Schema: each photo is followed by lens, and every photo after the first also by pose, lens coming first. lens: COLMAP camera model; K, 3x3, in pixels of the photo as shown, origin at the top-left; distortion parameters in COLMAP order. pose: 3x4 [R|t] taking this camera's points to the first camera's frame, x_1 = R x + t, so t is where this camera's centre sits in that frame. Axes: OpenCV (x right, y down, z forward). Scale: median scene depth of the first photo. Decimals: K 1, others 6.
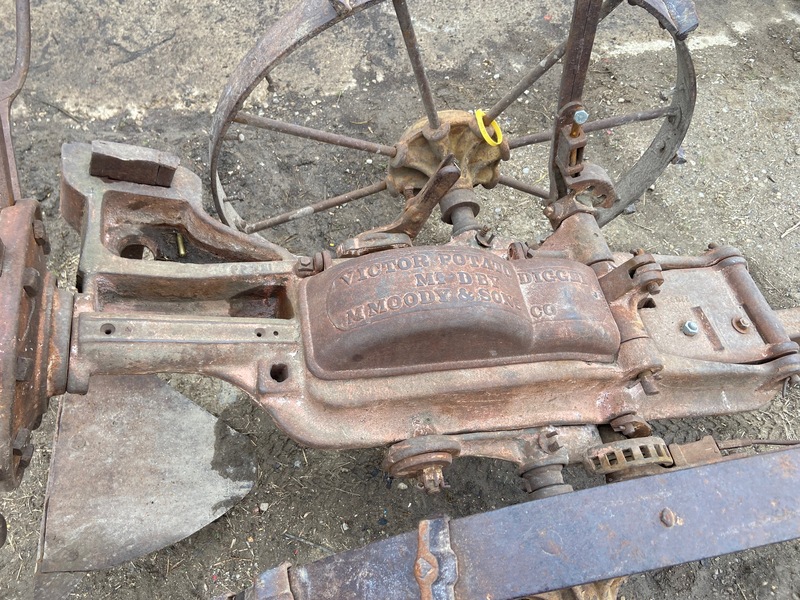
lens RADIAL K [[605.1, 0, 395.2], [0, 605.1, 289.5], [0, 0, 1]] dist [0.124470, -0.159185]
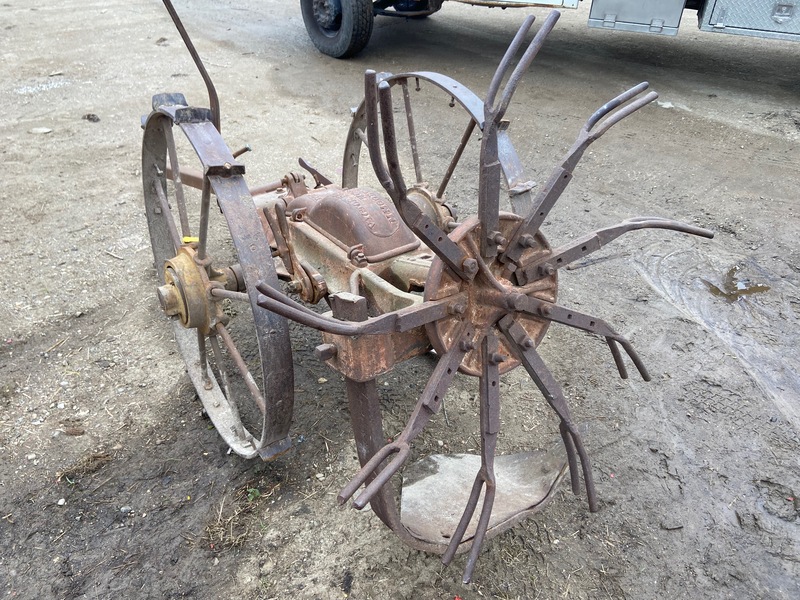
lens RADIAL K [[605.1, 0, 395.2], [0, 605.1, 289.5], [0, 0, 1]] dist [0.124470, -0.159185]
pose [[-0.399065, -0.583764, 0.707084, -0.688734], [0.753015, 0.231352, 0.615990, -0.475365], [-0.523178, 0.778265, 0.347259, 0.226385]]
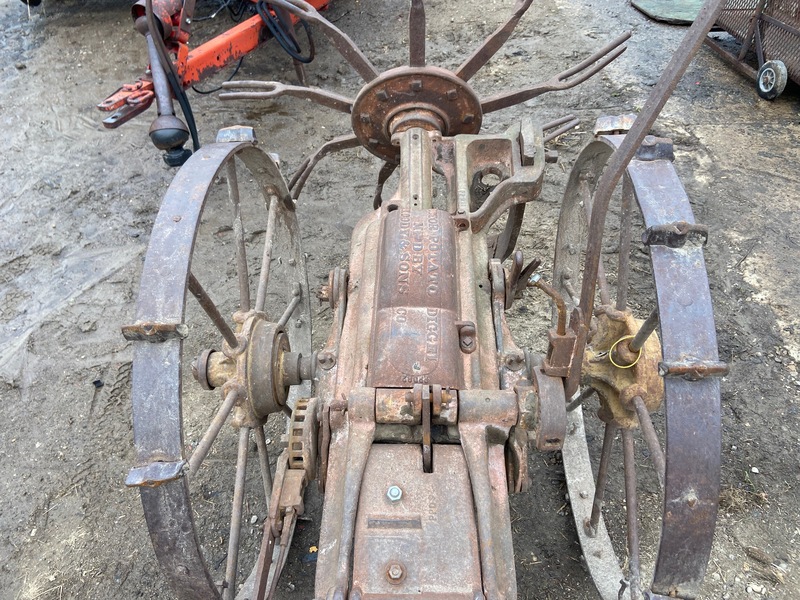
lens RADIAL K [[608.5, 0, 394.2], [0, 608.5, 285.2], [0, 0, 1]] dist [0.125141, -0.166780]
pose [[-0.220100, 0.588779, -0.777750, 0.599642], [-0.828891, 0.307469, 0.467335, -0.285068], [0.514291, 0.747531, 0.420360, 0.197807]]
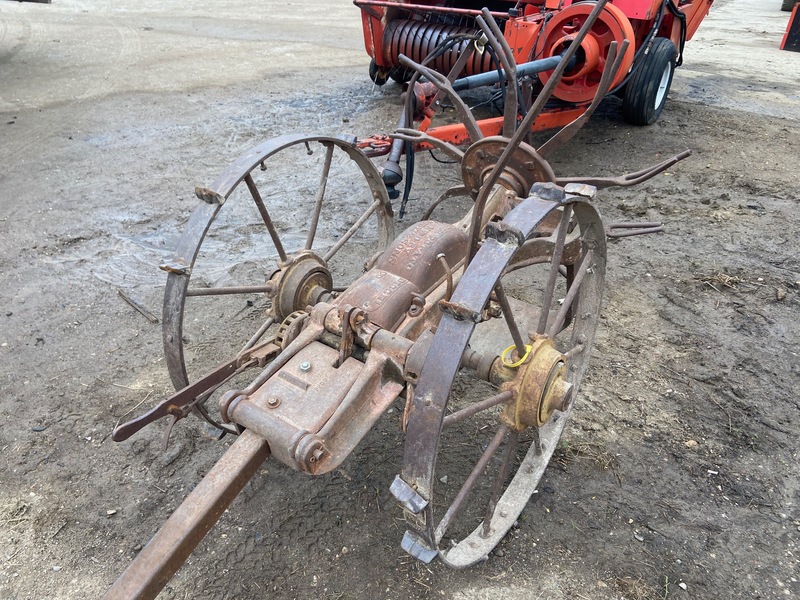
lens RADIAL K [[605.1, 0, 395.2], [0, 605.1, 289.5], [0, 0, 1]] dist [0.124470, -0.159185]
pose [[-0.709760, 0.276401, -0.647953, 0.683917], [-0.641697, 0.125800, 0.756571, -0.662833], [0.290629, 0.952773, 0.088078, 0.442416]]
